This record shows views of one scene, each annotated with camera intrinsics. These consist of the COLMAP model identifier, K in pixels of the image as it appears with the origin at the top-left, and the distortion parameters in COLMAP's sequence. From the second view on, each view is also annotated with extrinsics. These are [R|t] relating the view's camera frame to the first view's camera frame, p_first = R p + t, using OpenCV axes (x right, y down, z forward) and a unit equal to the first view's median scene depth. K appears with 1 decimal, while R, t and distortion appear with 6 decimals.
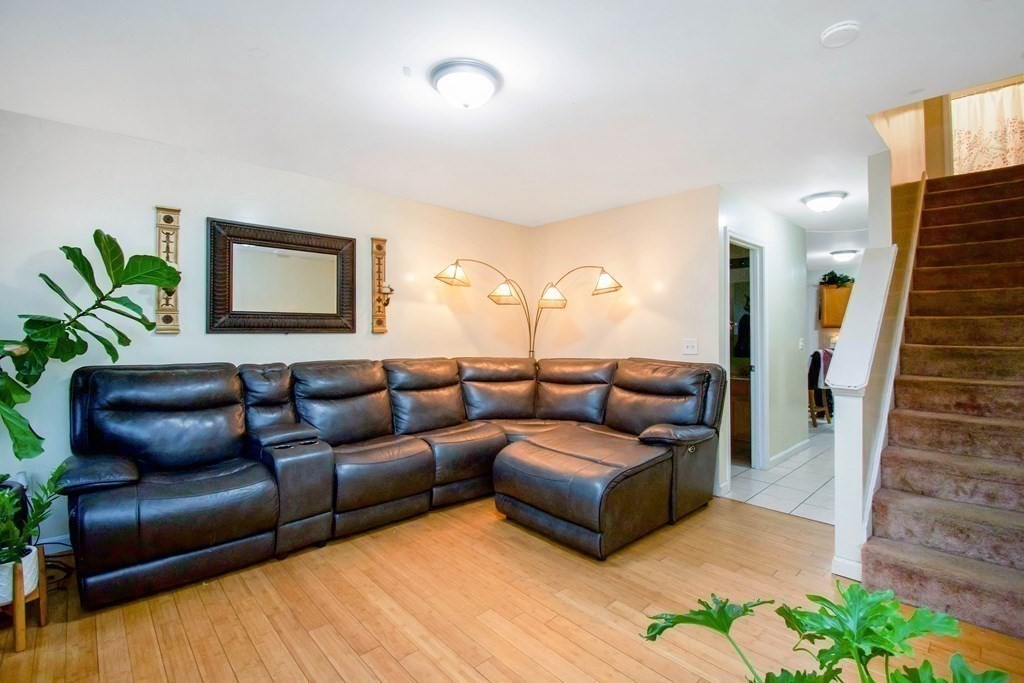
lens RADIAL K [[468.9, 0, 512.4], [0, 468.9, 322.2], [0, 0, 1]] dist [-0.001597, -0.000478]
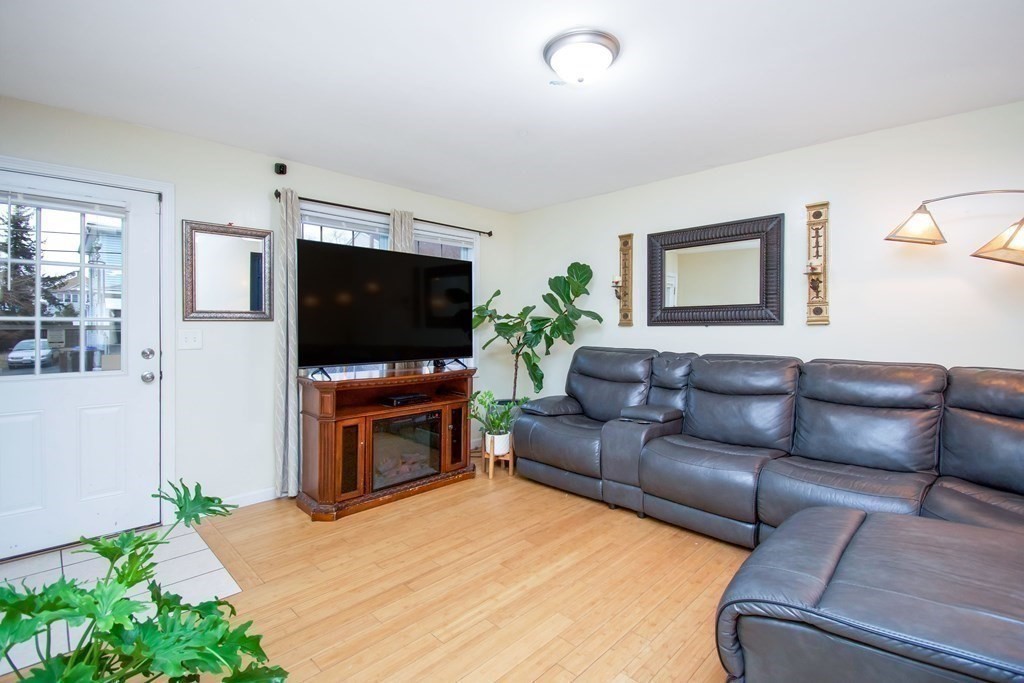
lens RADIAL K [[460.2, 0, 513.3], [0, 460.2, 328.9], [0, 0, 1]] dist [0.001699, 0.000074]
pose [[0.052300, 0.008924, -0.998592, 0.558619], [0.030745, 0.999472, 0.010542, 0.007677], [0.998158, -0.031253, 0.051998, 0.547039]]
